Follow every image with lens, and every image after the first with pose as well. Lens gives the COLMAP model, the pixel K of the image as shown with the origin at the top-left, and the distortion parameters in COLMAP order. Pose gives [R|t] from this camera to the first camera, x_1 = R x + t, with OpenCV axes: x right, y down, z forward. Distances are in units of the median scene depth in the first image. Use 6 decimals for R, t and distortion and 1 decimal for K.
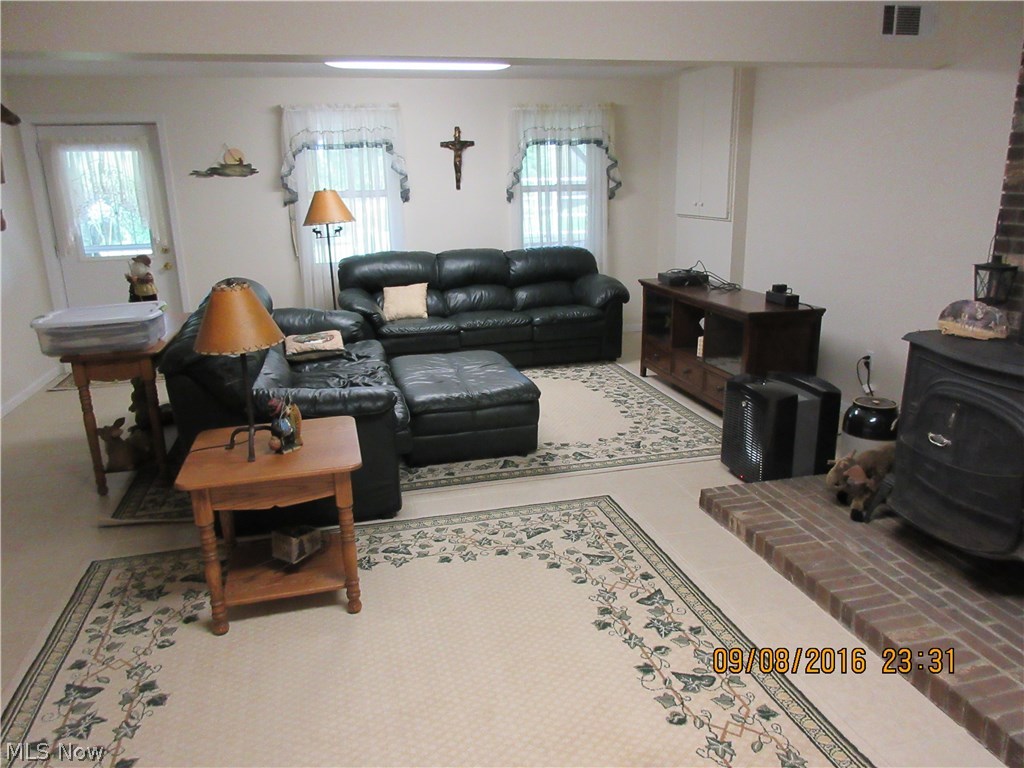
lens RADIAL K [[761.3, 0, 512.9], [0, 761.3, 381.1], [0, 0, 1]] dist [0.015273, -0.008209]
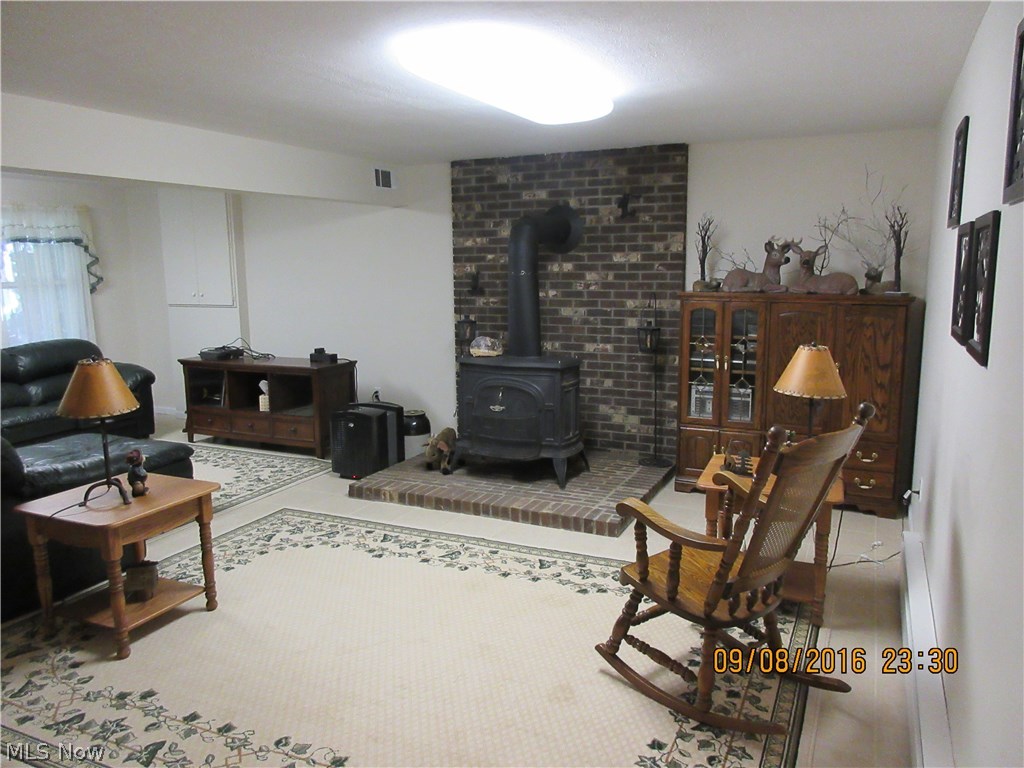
lens RADIAL K [[761.3, 0, 512.2], [0, 761.3, 383.8], [0, 0, 1]] dist [0.015273, -0.008209]
pose [[0.644667, -0.115571, 0.755677, -0.610497], [0.202604, 0.978988, -0.023118, 0.050876], [-0.737127, 0.168006, 0.654536, -0.196043]]
